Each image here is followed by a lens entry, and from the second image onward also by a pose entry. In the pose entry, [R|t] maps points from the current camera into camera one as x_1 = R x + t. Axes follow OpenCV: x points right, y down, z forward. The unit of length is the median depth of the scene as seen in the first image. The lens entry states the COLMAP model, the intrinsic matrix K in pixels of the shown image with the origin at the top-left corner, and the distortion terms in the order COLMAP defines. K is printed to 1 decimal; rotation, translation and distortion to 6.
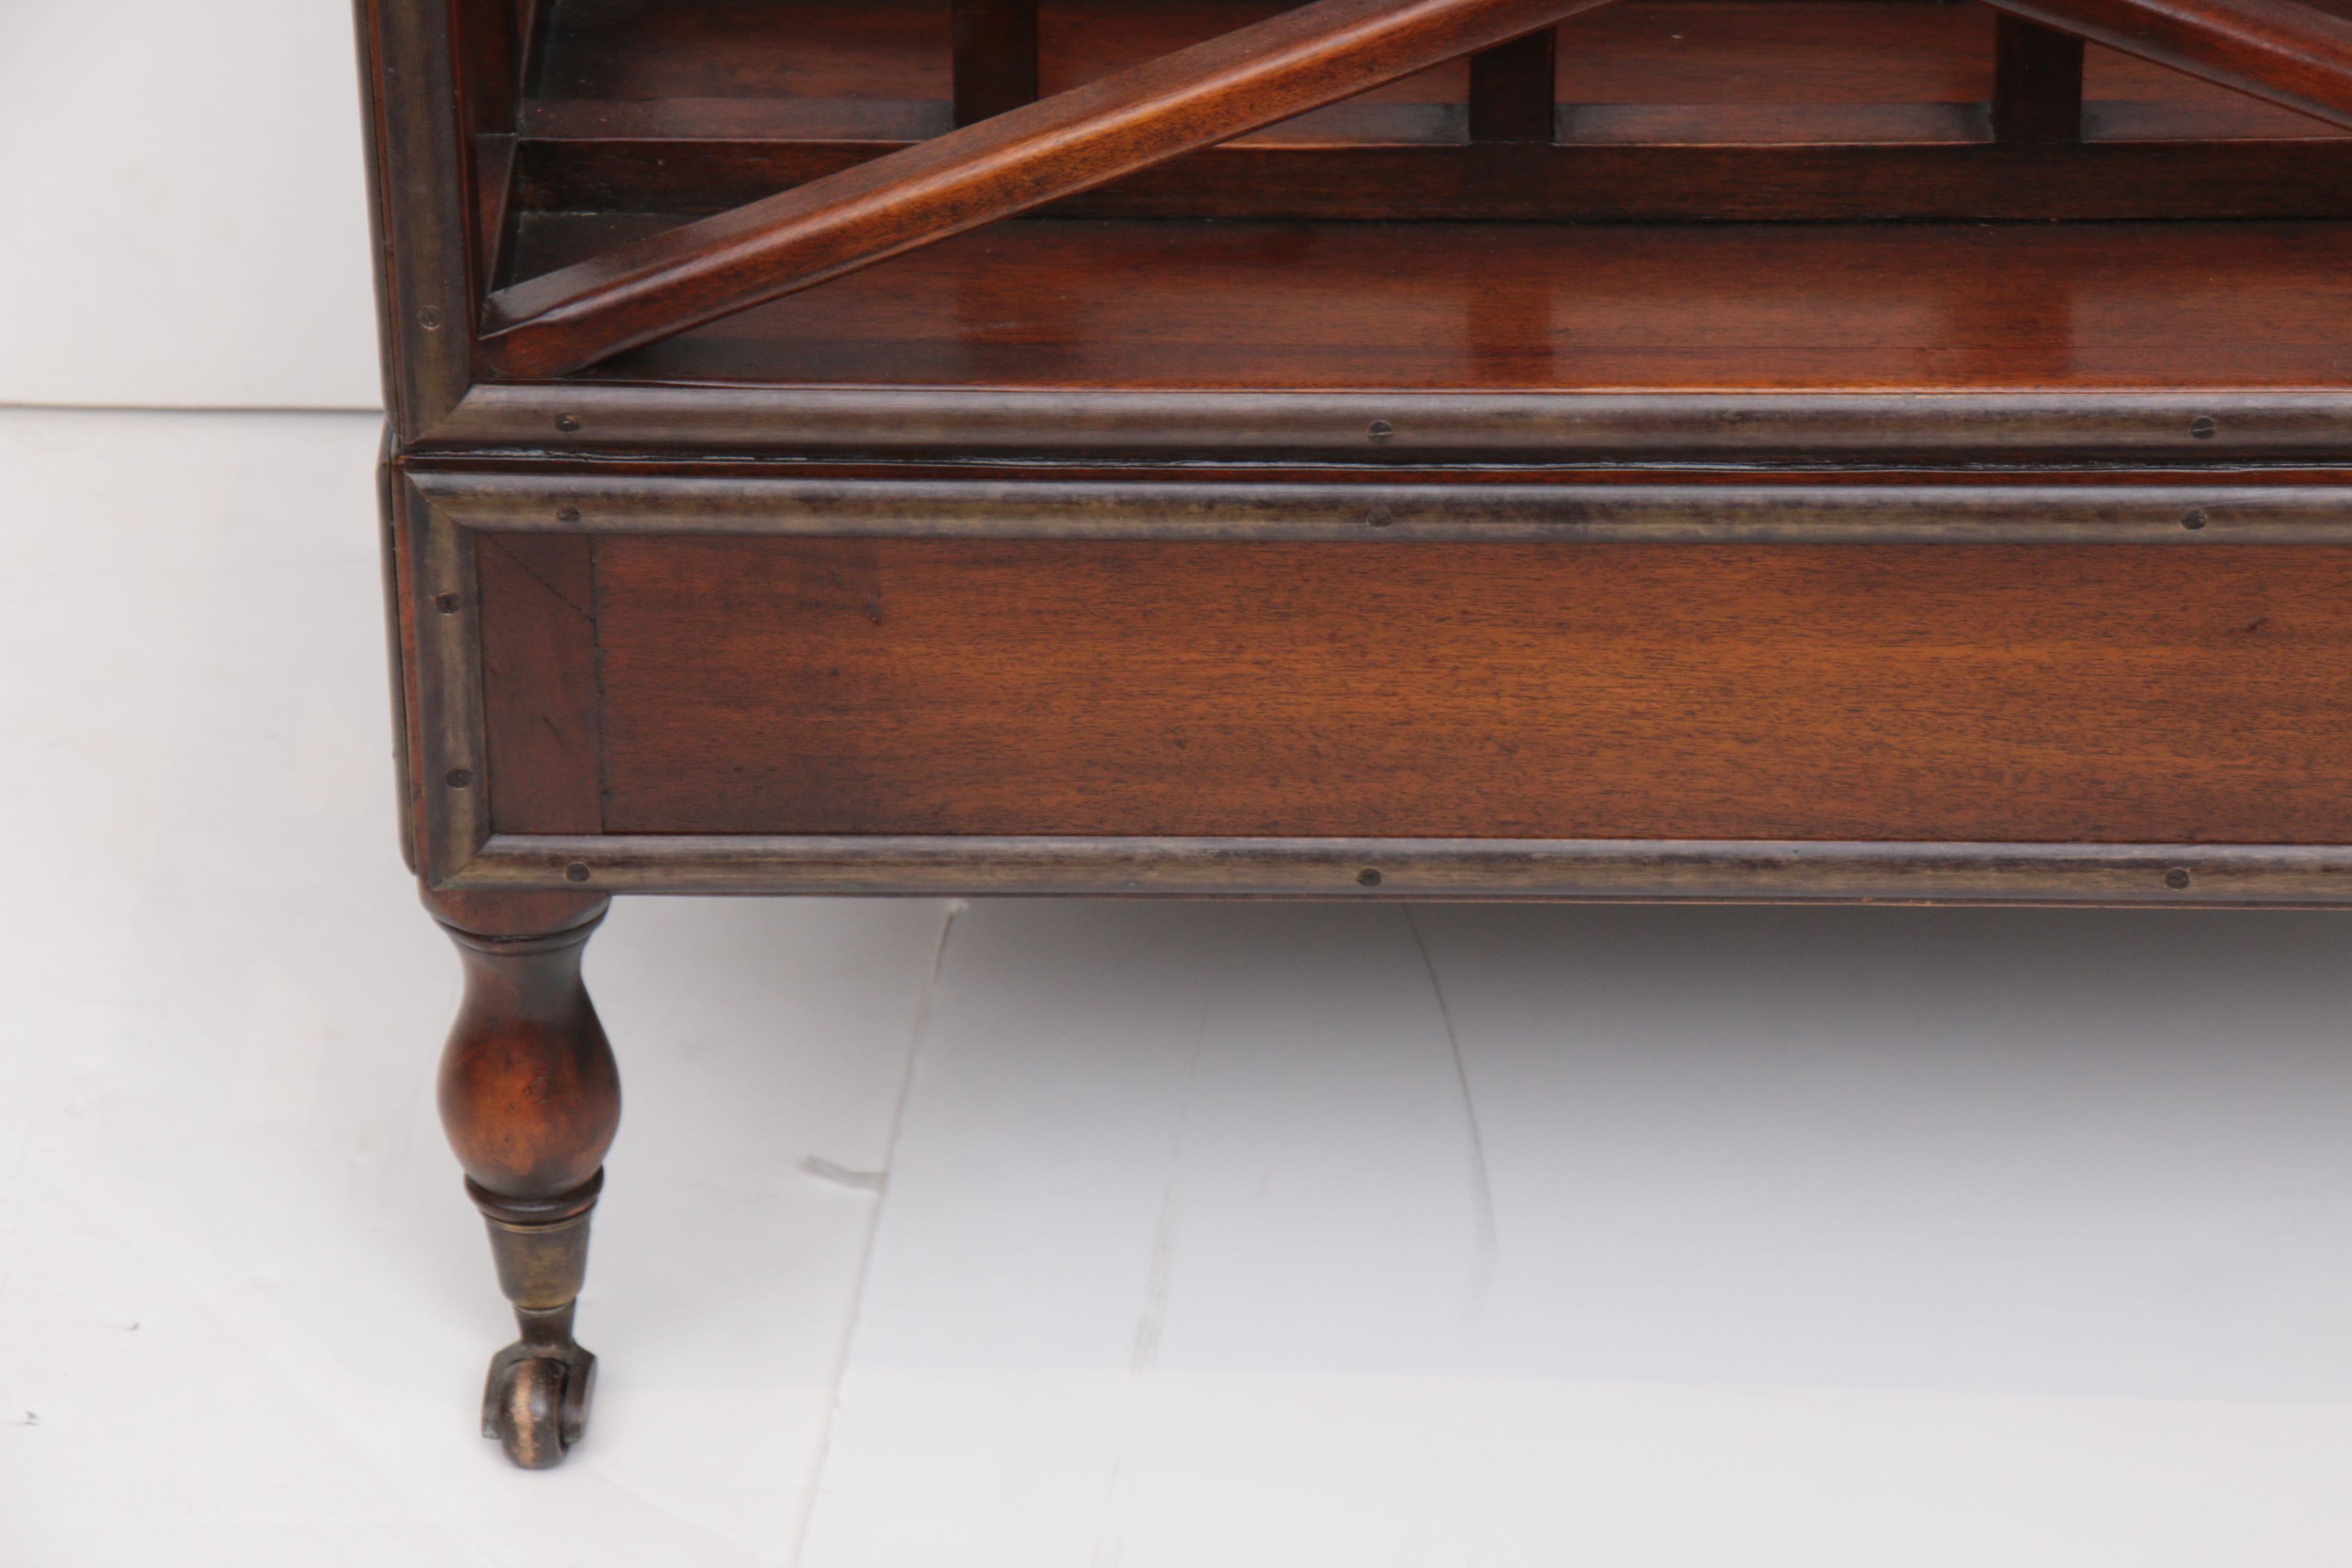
lens RADIAL K [[10784.2, 0, 1185.3], [0, 10784.2, 789.7], [0, 0, 1]] dist [1.298592, 0.000000]
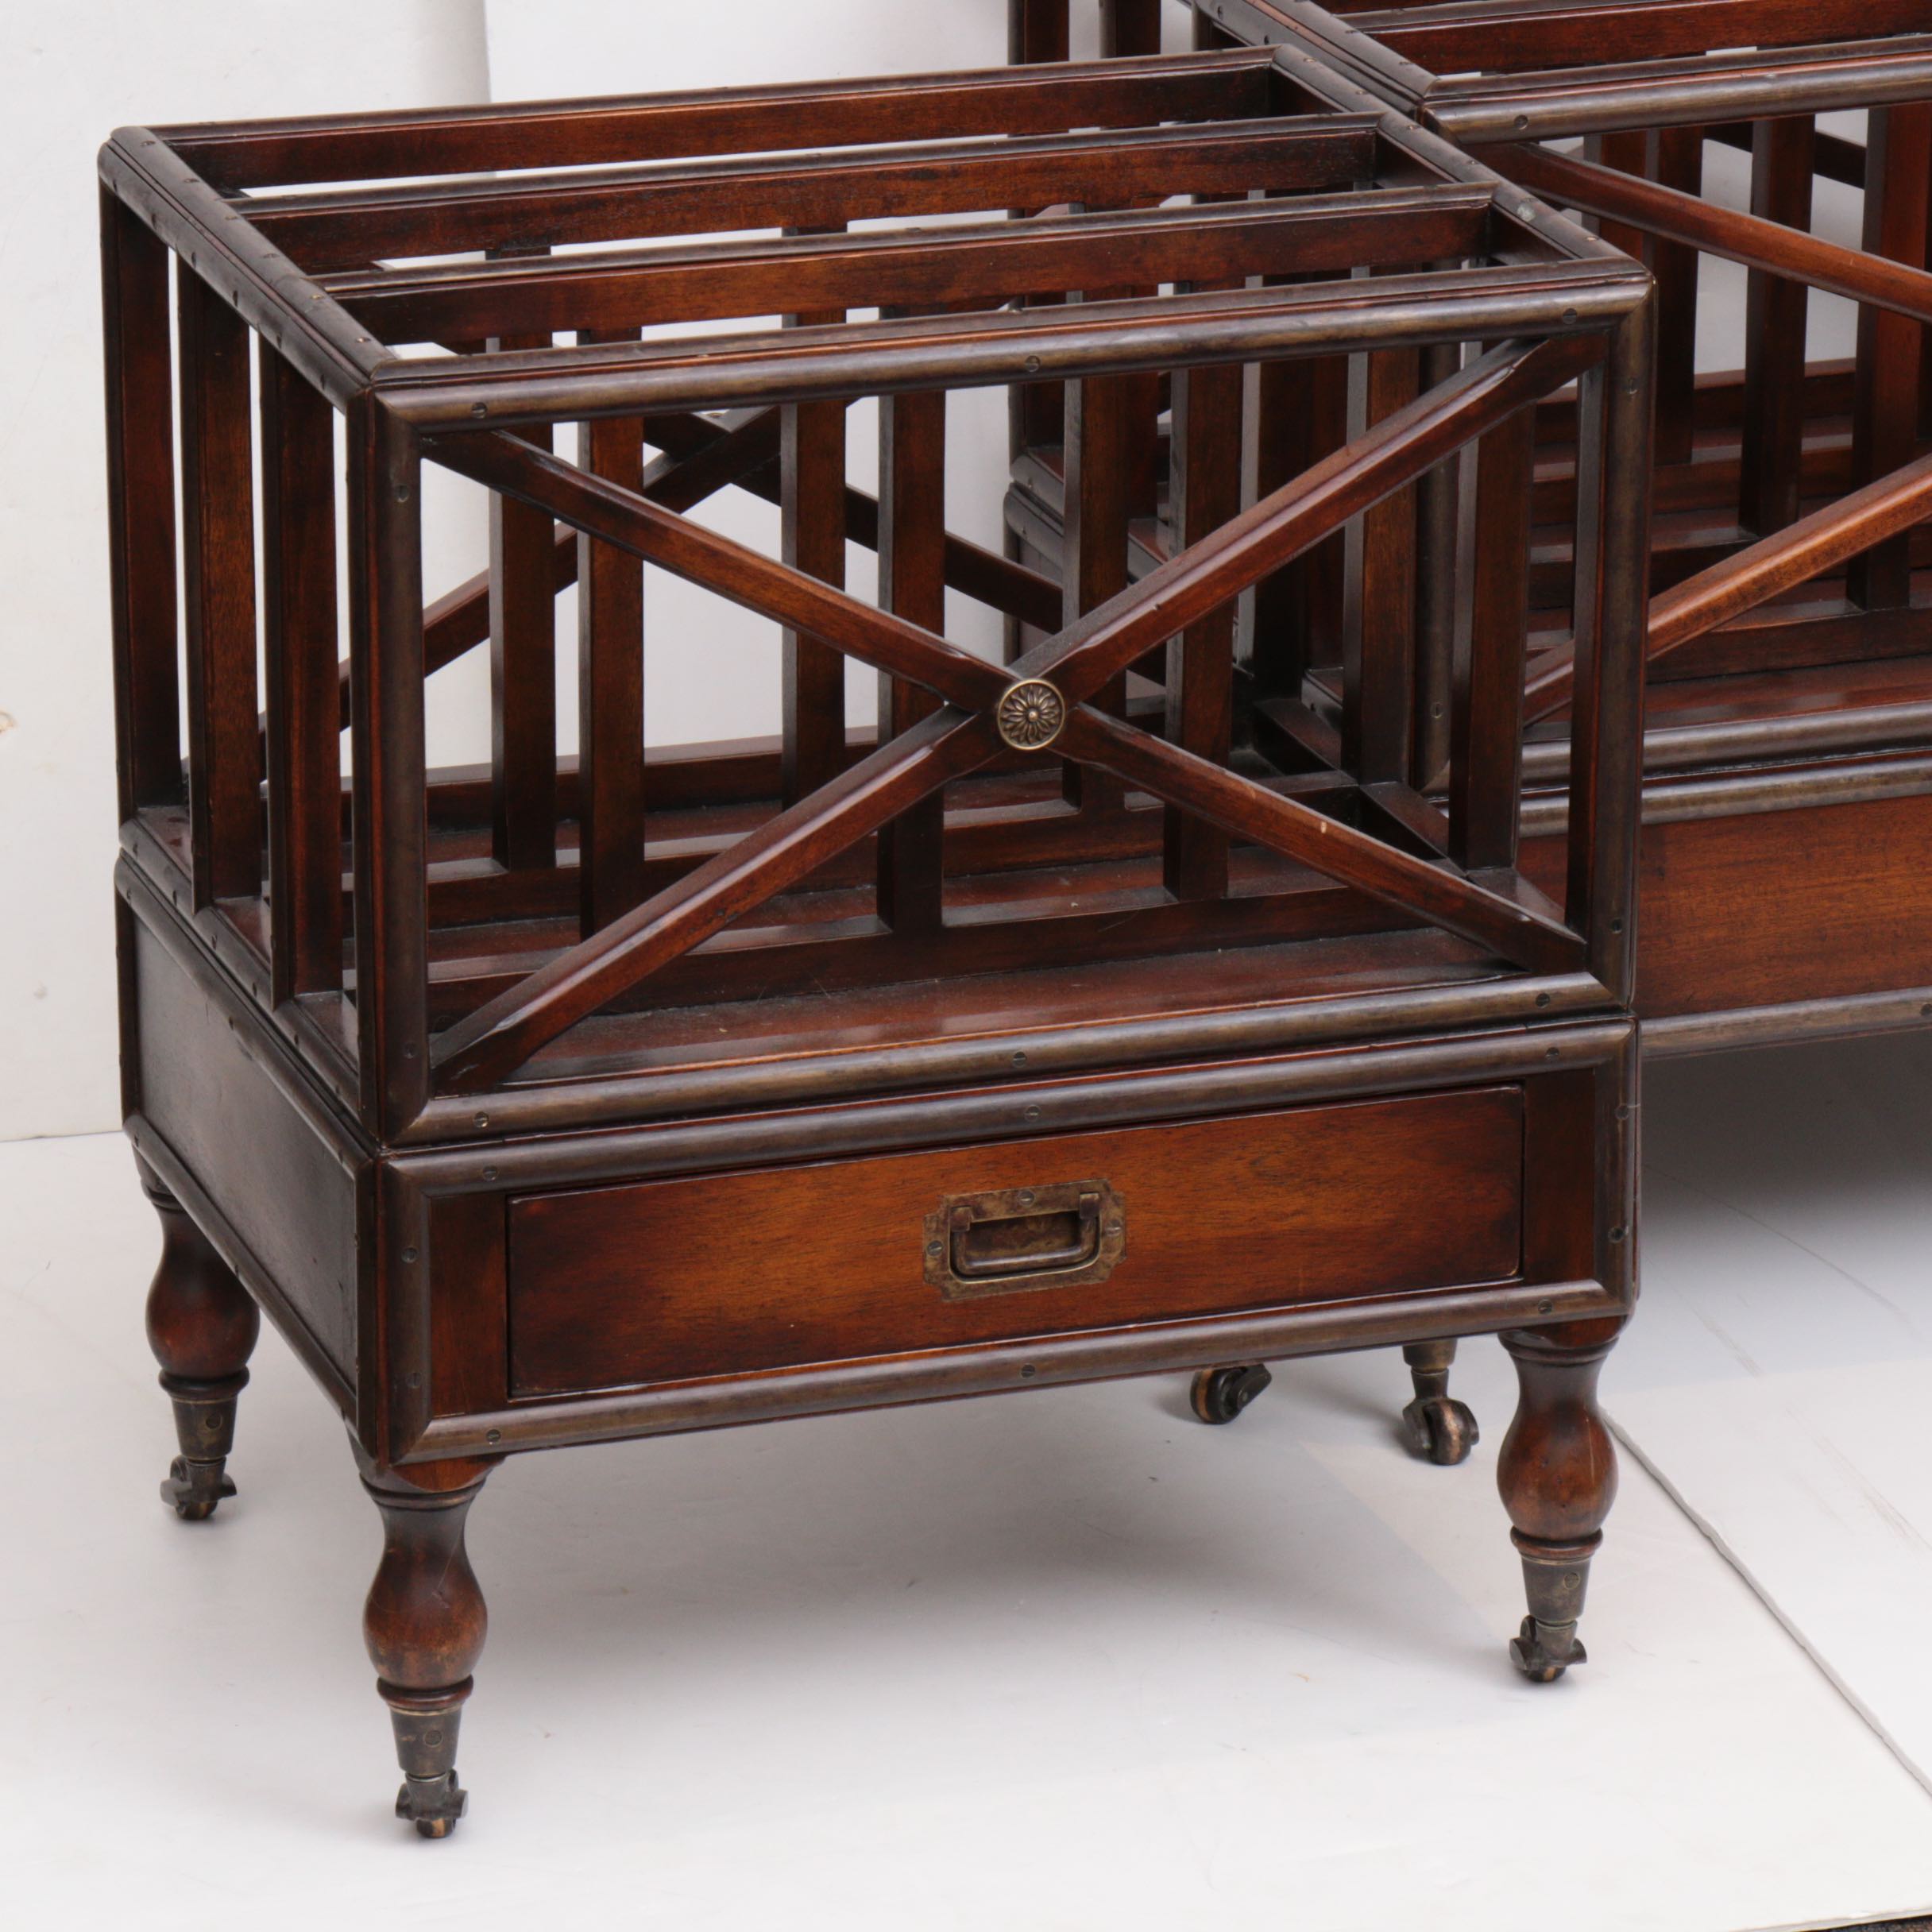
lens RADIAL K [[9410.6, 0, 959.4], [0, 9410.6, 959.7], [0, 0, 1]] dist [0.616363, 0.000000]
pose [[0.934442, -0.104574, 0.340416, -0.639933], [0.180450, 0.963147, -0.199462, 0.273775], [-0.307012, 0.247814, 0.918875, -0.337125]]
